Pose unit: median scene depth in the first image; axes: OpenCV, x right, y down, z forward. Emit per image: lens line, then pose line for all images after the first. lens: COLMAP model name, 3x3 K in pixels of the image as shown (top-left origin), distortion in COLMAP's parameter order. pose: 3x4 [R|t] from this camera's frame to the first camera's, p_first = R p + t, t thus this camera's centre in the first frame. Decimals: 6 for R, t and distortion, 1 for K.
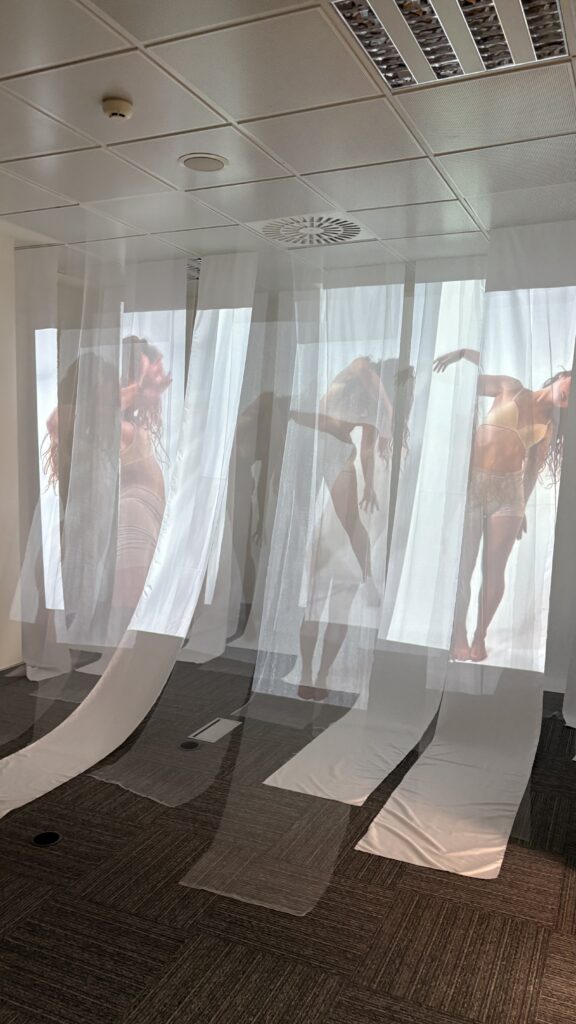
lens RADIAL K [[763.1, 0, 288.0], [0, 763.1, 512.0], [0, 0, 1]] dist [0.000852, 0.000267]
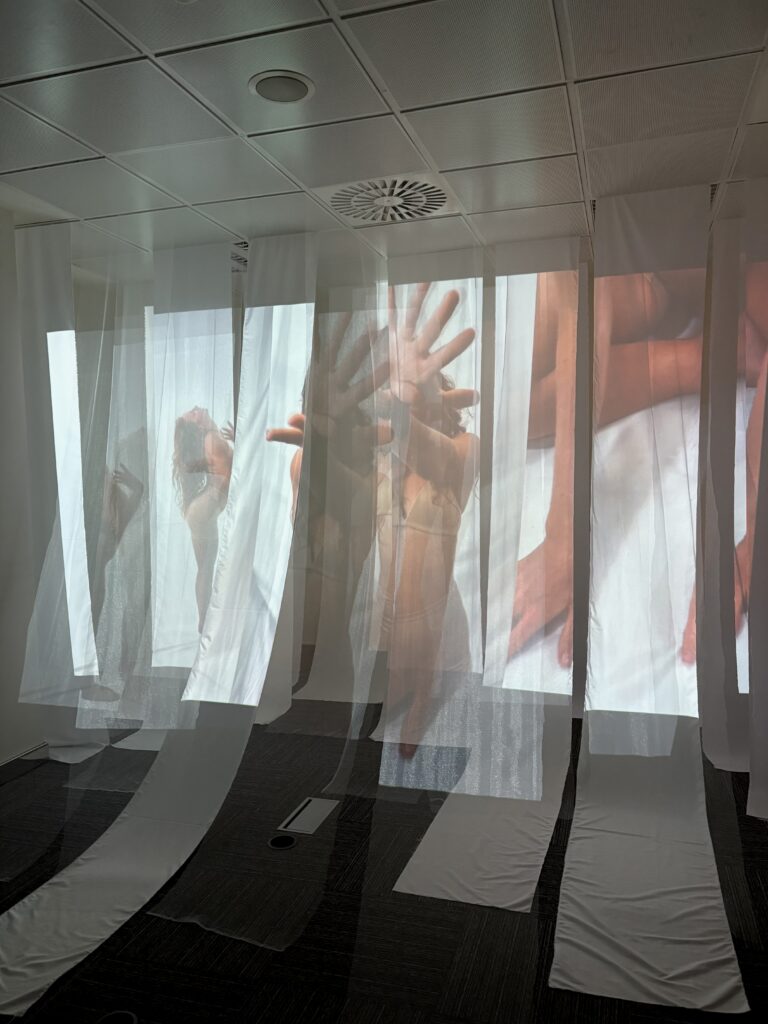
lens RADIAL K [[743.5, 0, 384.0], [0, 743.5, 512.0], [0, 0, 1]] dist [0.037136, -0.043076]
pose [[0.990396, -0.047020, 0.130015, -0.098965], [0.051350, 0.998226, -0.030149, -0.001406], [-0.128367, 0.036535, 0.991054, 0.197775]]
